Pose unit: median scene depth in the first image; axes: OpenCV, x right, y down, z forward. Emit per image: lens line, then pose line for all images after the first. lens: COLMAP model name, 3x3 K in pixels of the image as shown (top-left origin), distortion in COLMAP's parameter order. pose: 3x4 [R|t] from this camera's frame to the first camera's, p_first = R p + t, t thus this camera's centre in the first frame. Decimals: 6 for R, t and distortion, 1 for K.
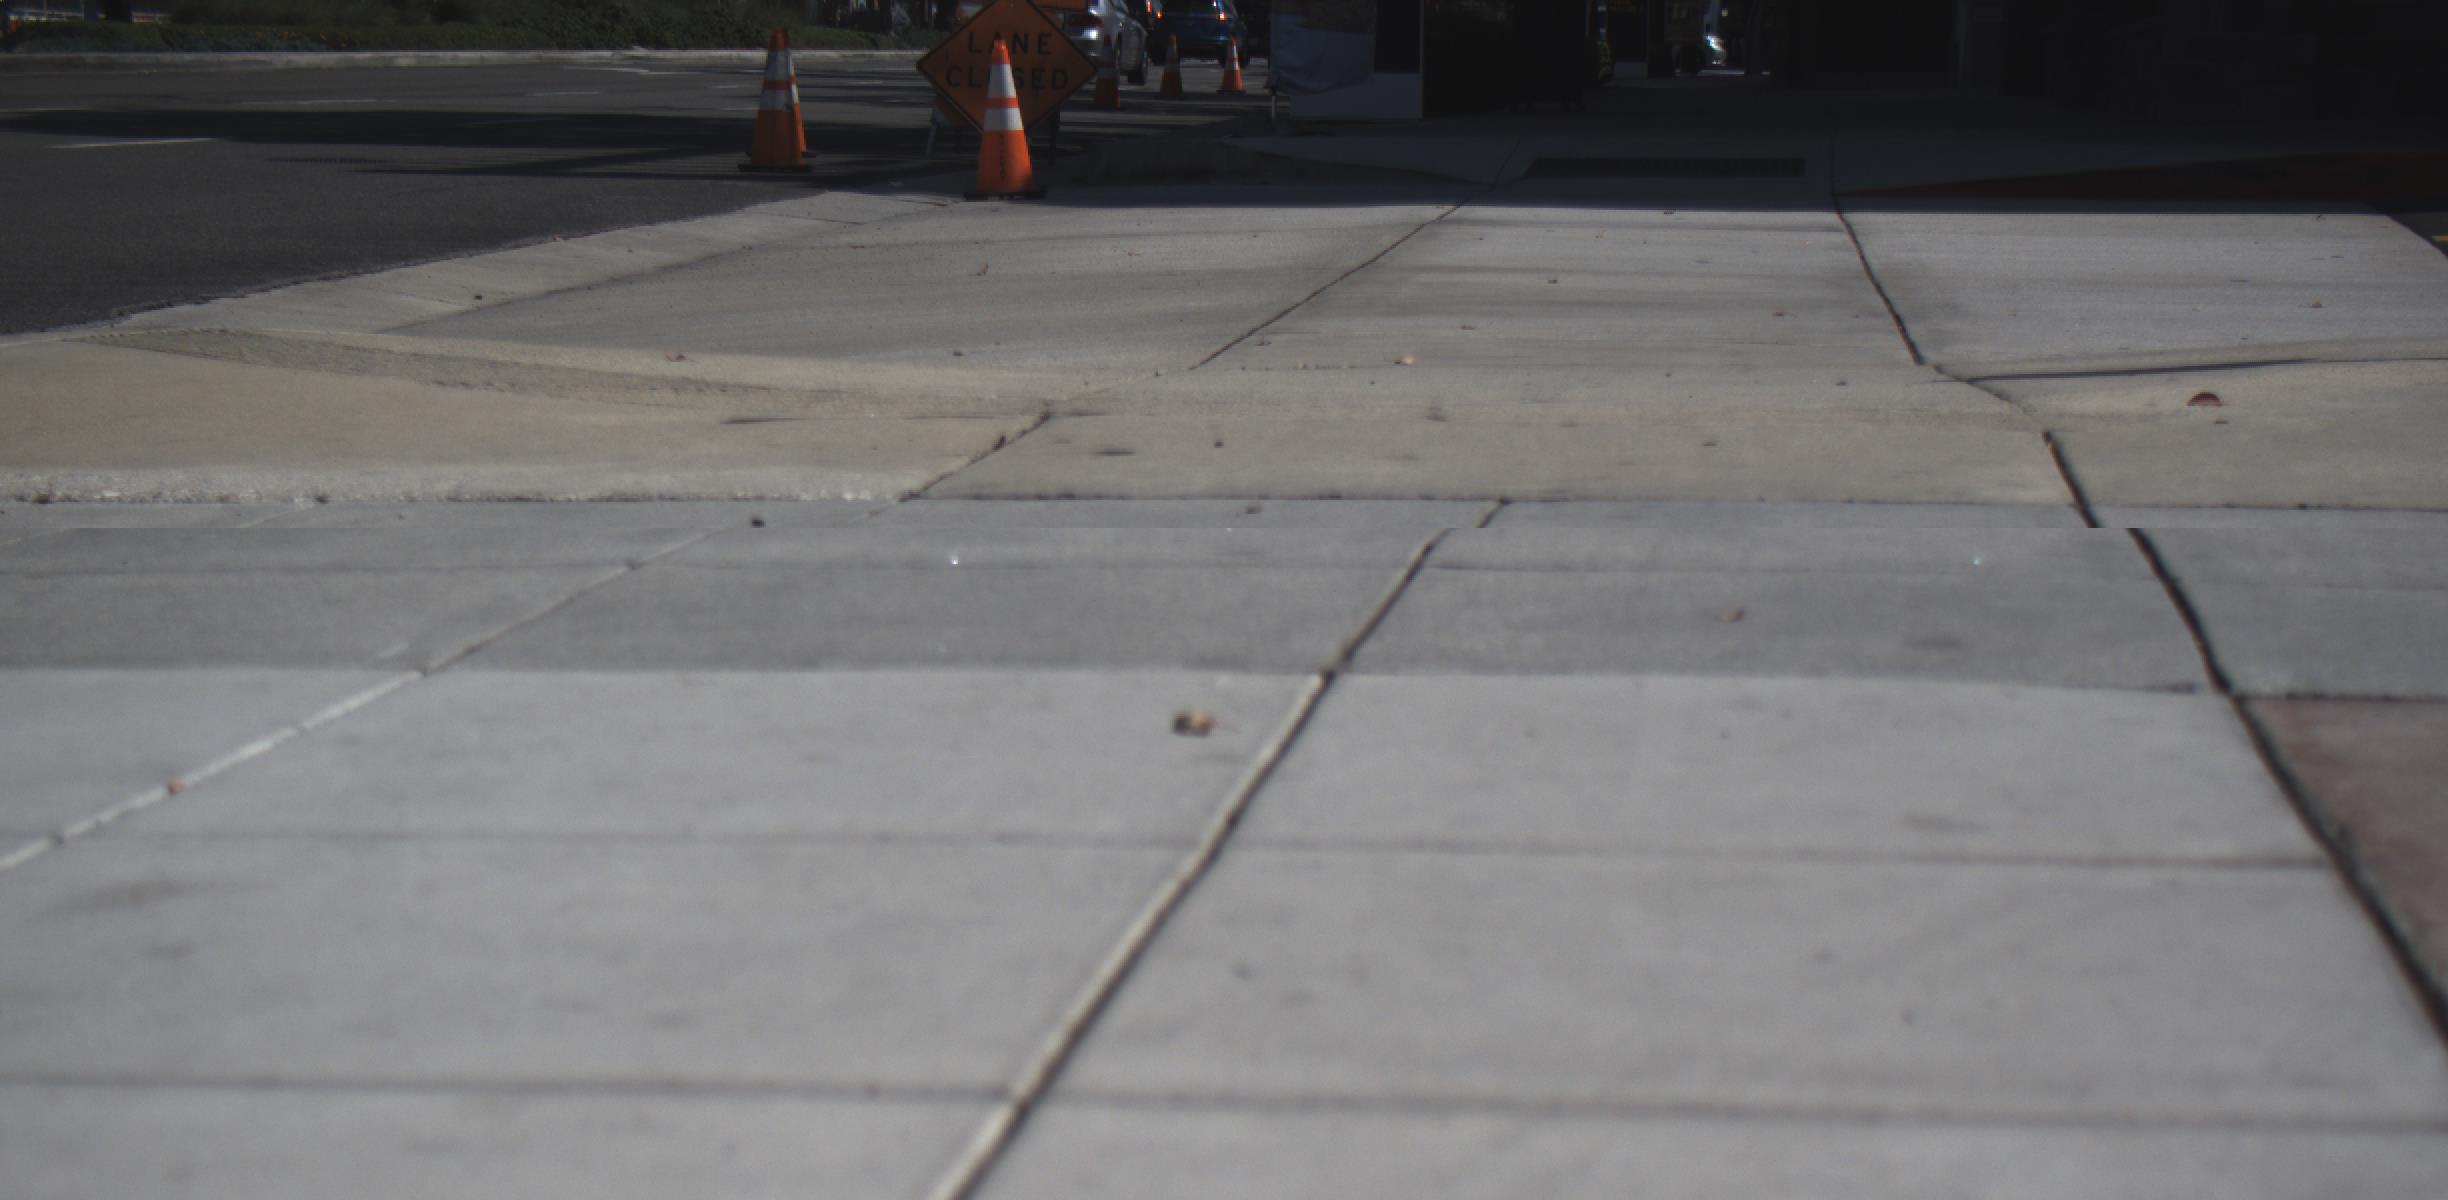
lens RADIAL K [[4591.8, 0, 1264.5], [0, 4591.8, 1014.8], [0, 0, 1]] dist [-0.195800, 1.091157]
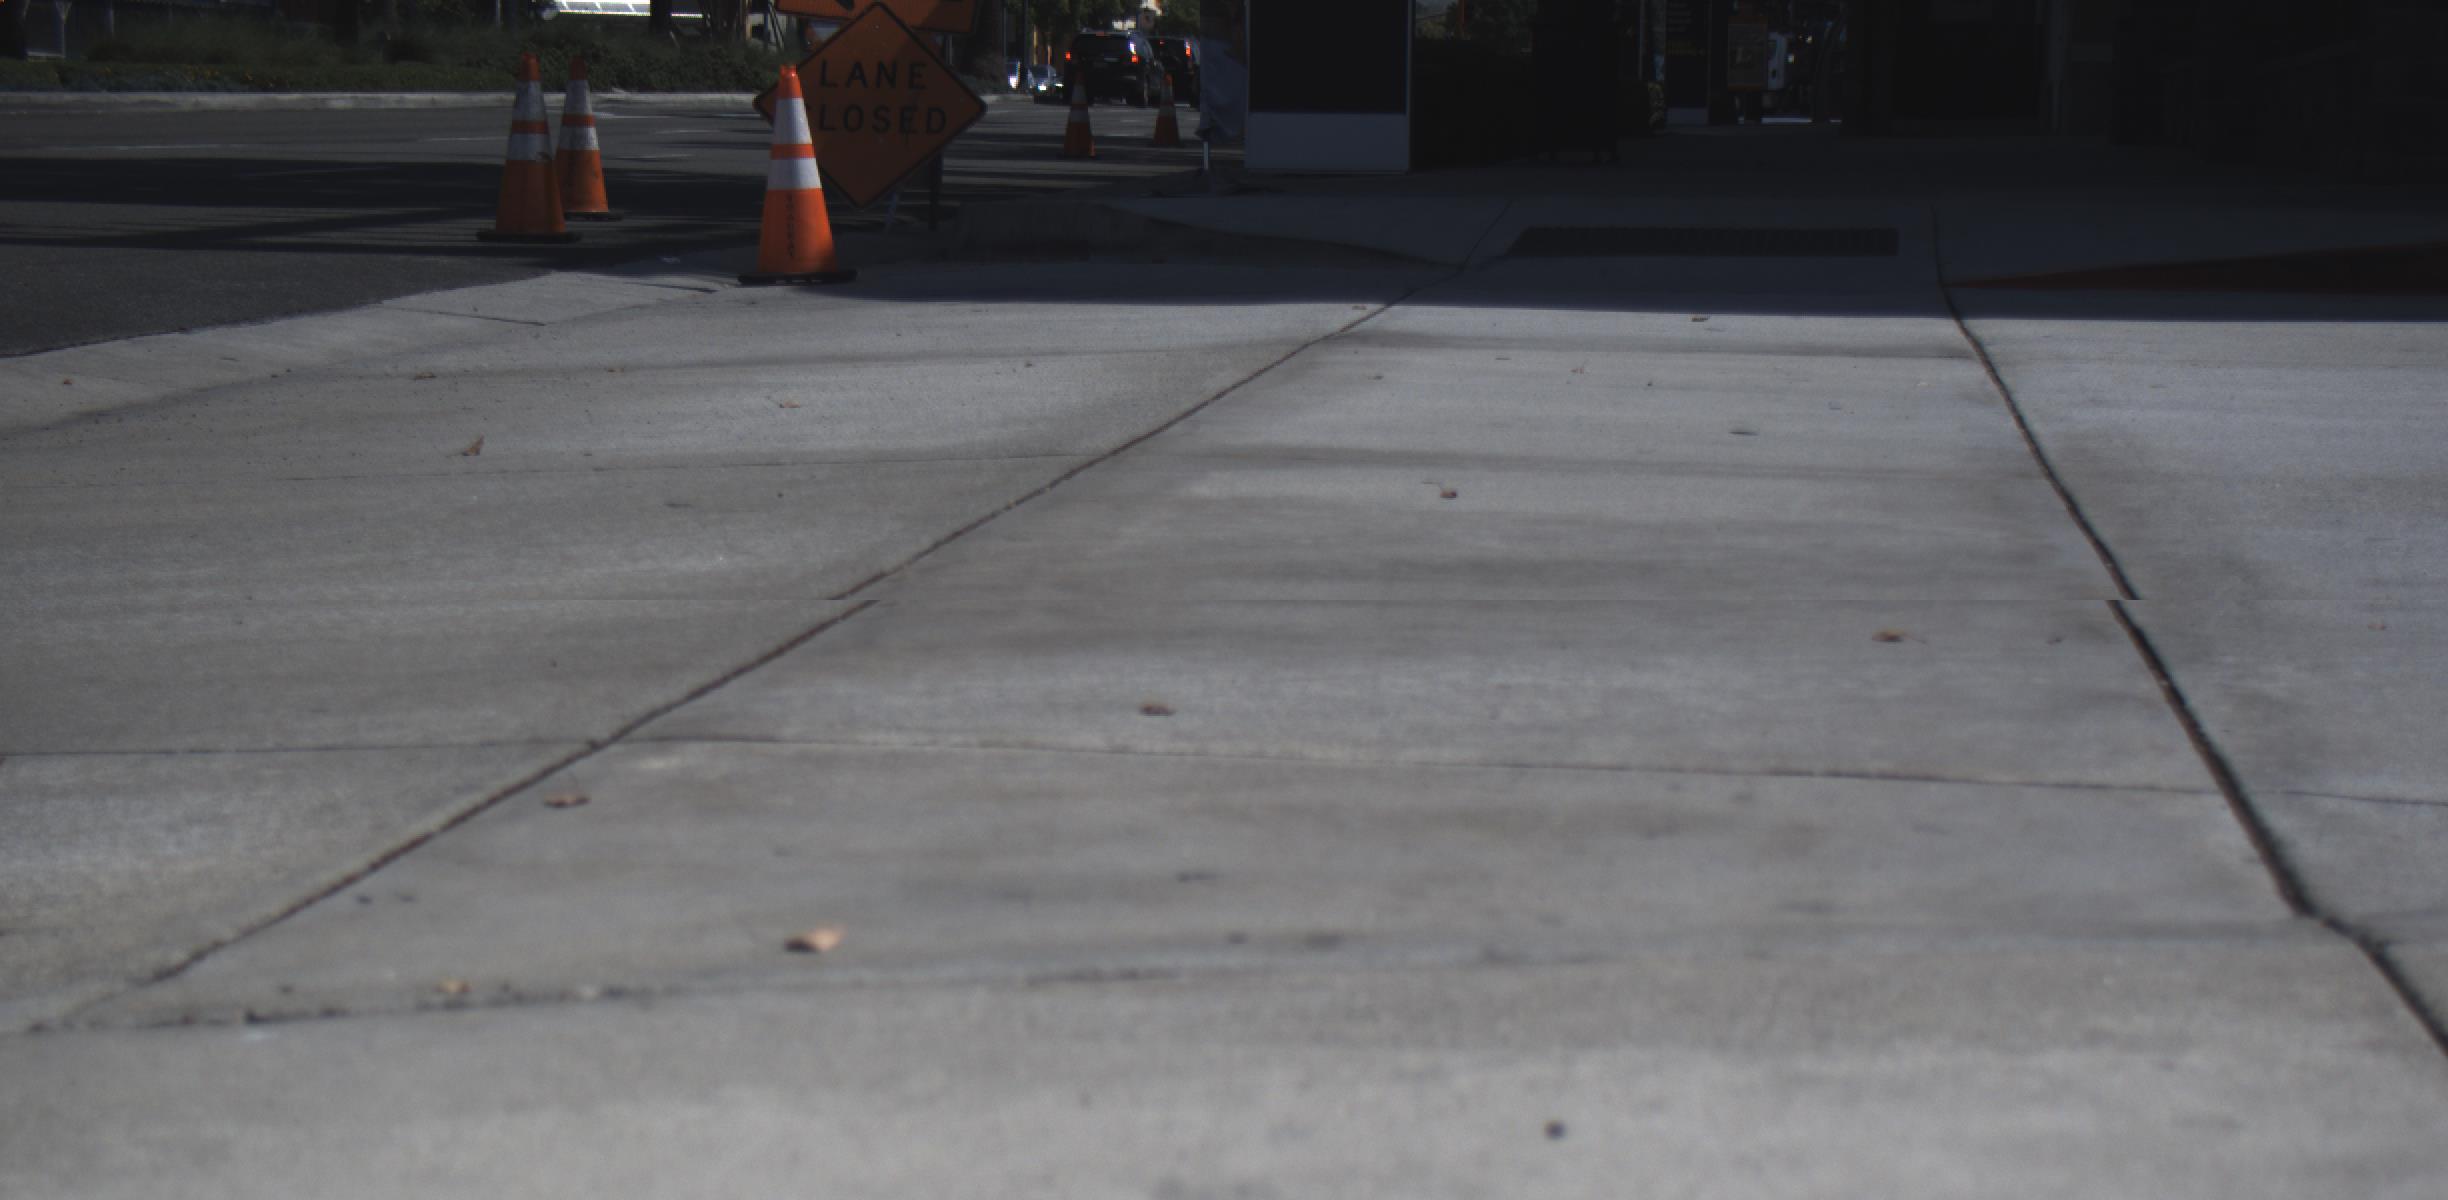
lens RADIAL K [[4591.8, 0, 1264.5], [0, 4591.8, 1014.8], [0, 0, 1]] dist [-0.195800, 1.091157]
pose [[0.999893, 0.004692, -0.013856, 0.023118], [-0.004833, 0.999937, -0.010140, -0.044696], [0.013808, 0.010206, 0.999853, 0.223038]]
